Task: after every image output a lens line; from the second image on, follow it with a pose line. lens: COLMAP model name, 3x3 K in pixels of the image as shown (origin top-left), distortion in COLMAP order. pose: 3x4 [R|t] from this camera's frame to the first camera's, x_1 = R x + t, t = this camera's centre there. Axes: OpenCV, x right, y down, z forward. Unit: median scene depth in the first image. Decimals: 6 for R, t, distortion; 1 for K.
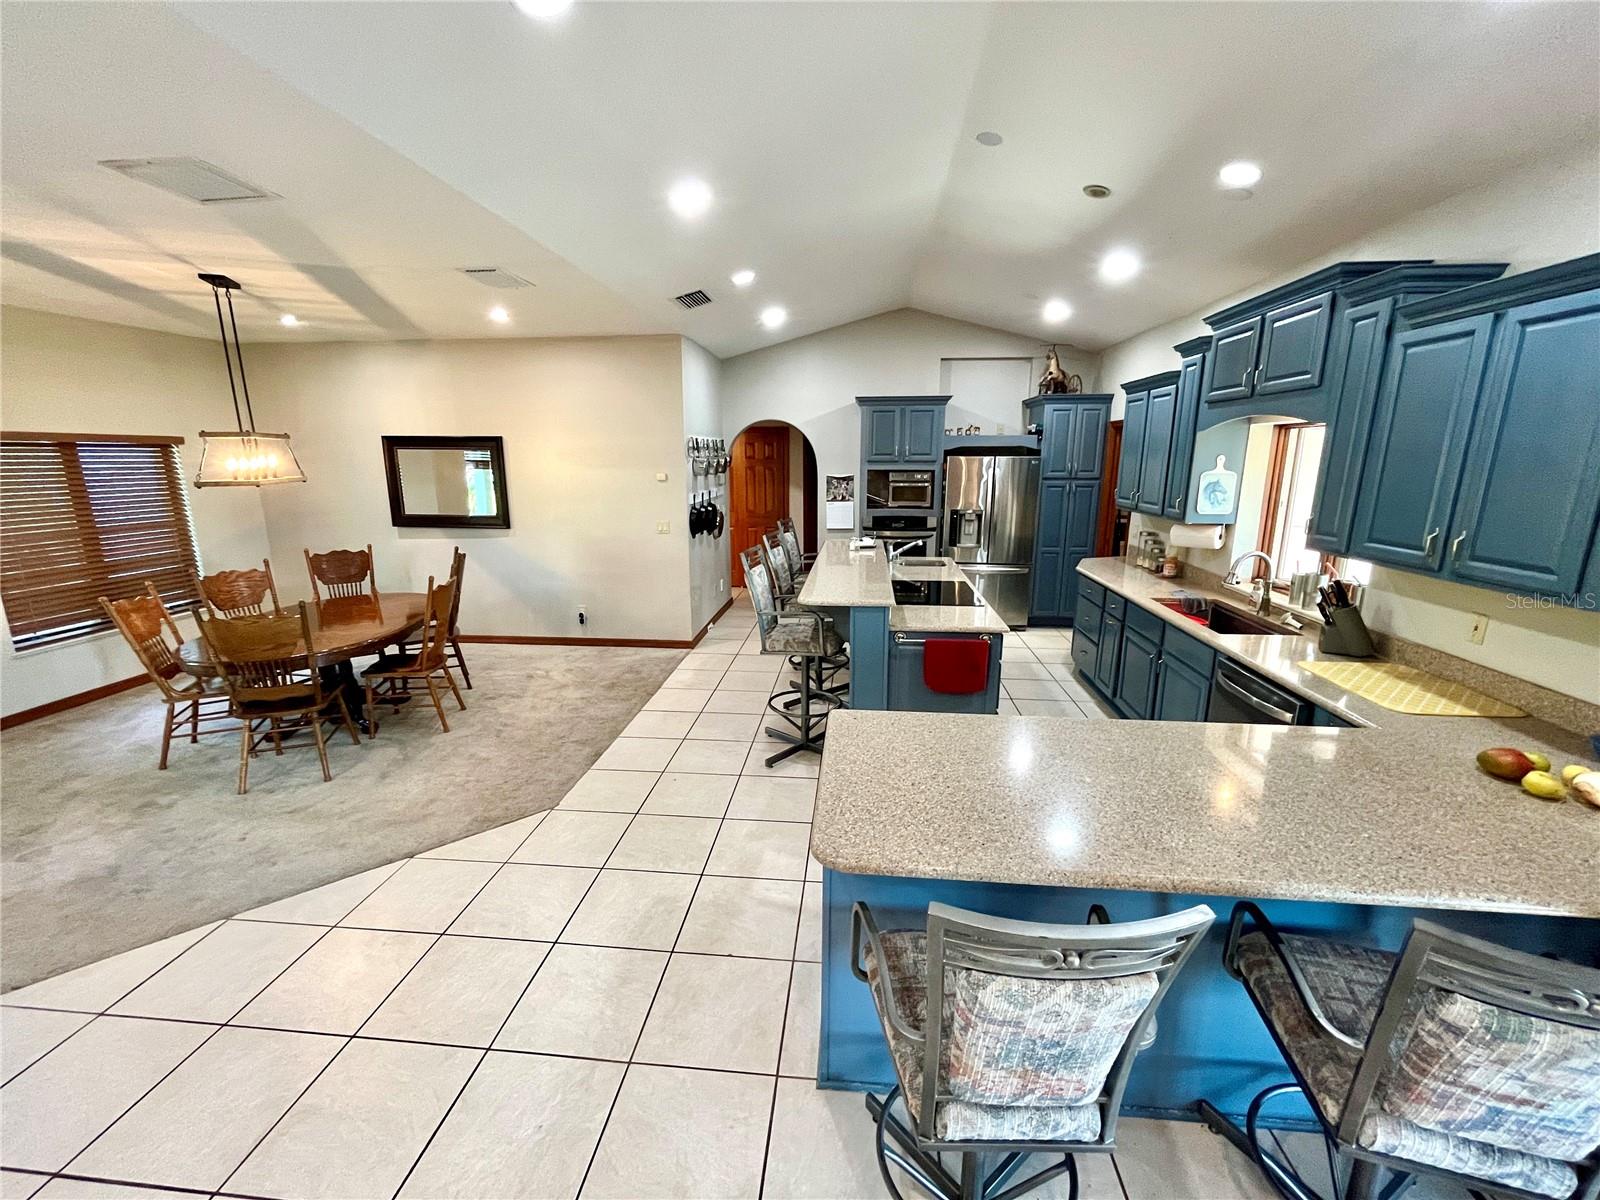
lens RADIAL K [[647.8, 0, 793.5], [0, 647.8, 601.0], [0, 0, 1]] dist [-0.003299, -0.000277]
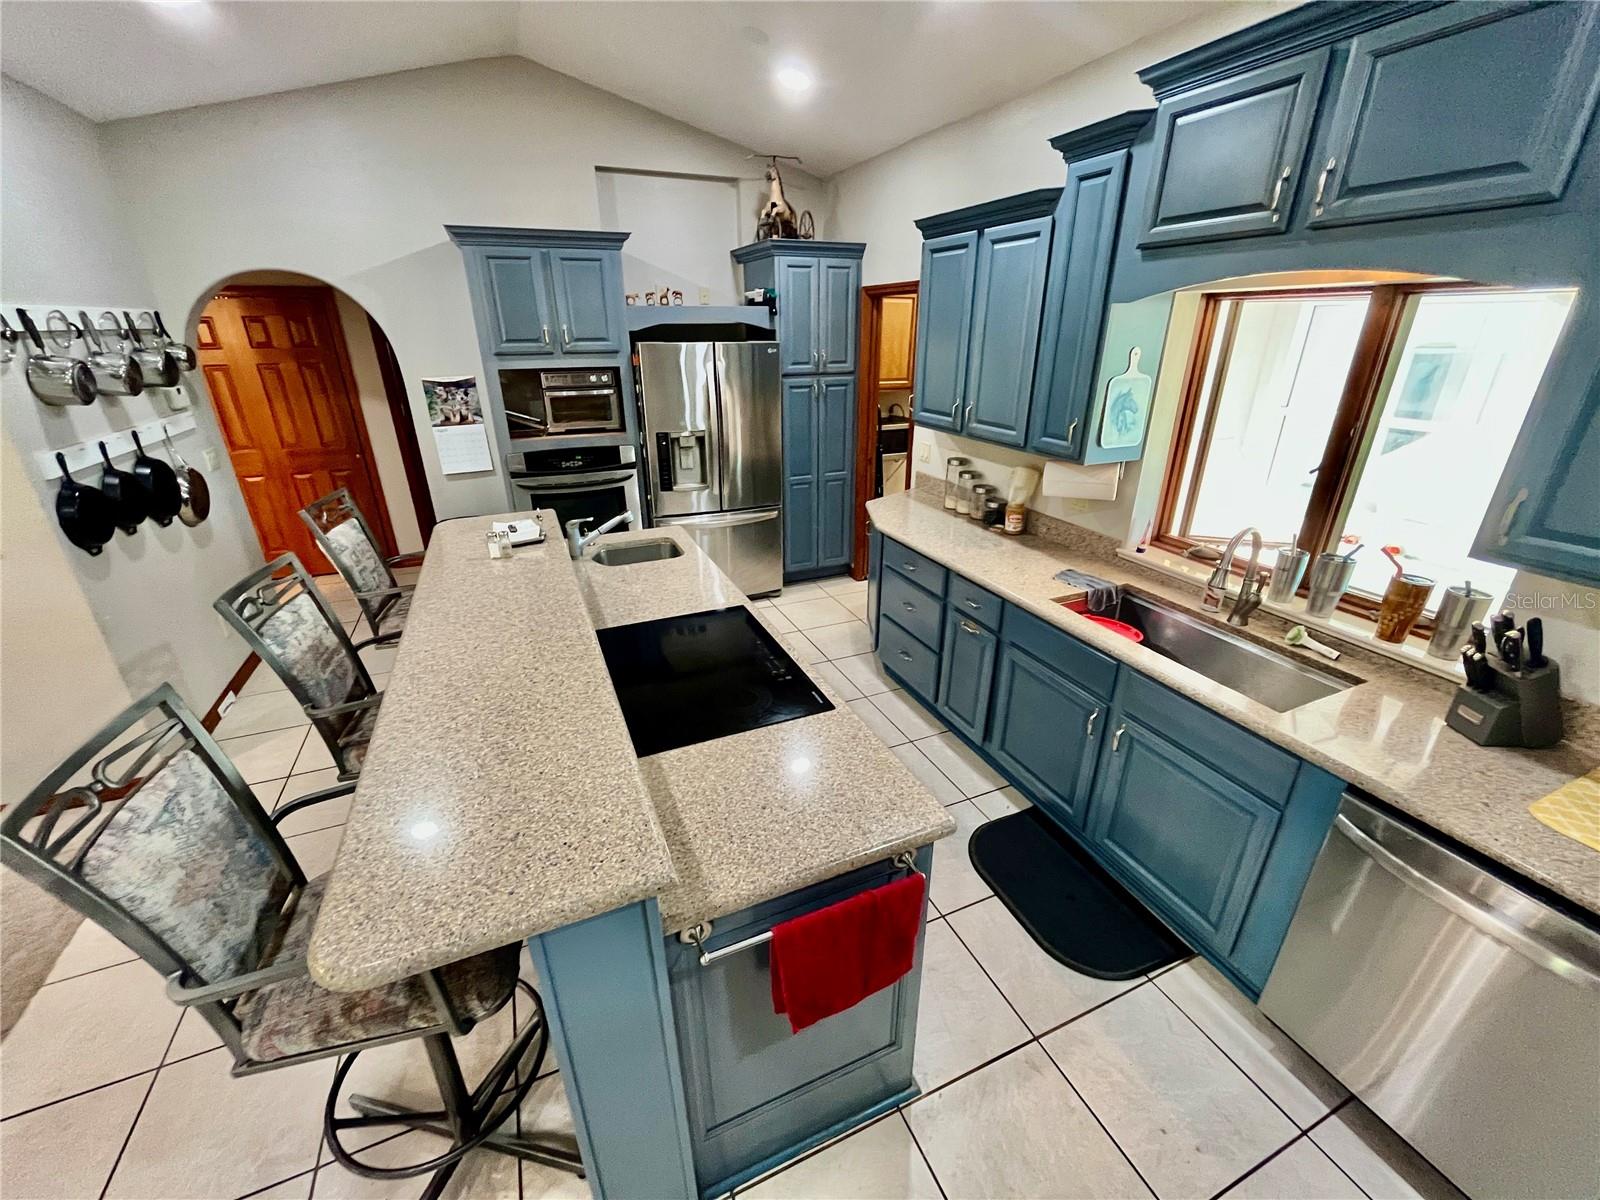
lens RADIAL K [[647.8, 0, 797.4], [0, 647.8, 595.9], [0, 0, 1]] dist [-0.003299, -0.000277]
pose [[0.870286, -0.193094, 0.453119, 0.050069], [0.112821, 0.973642, 0.198222, -0.097399], [-0.479452, -0.121389, 0.869132, 0.379507]]
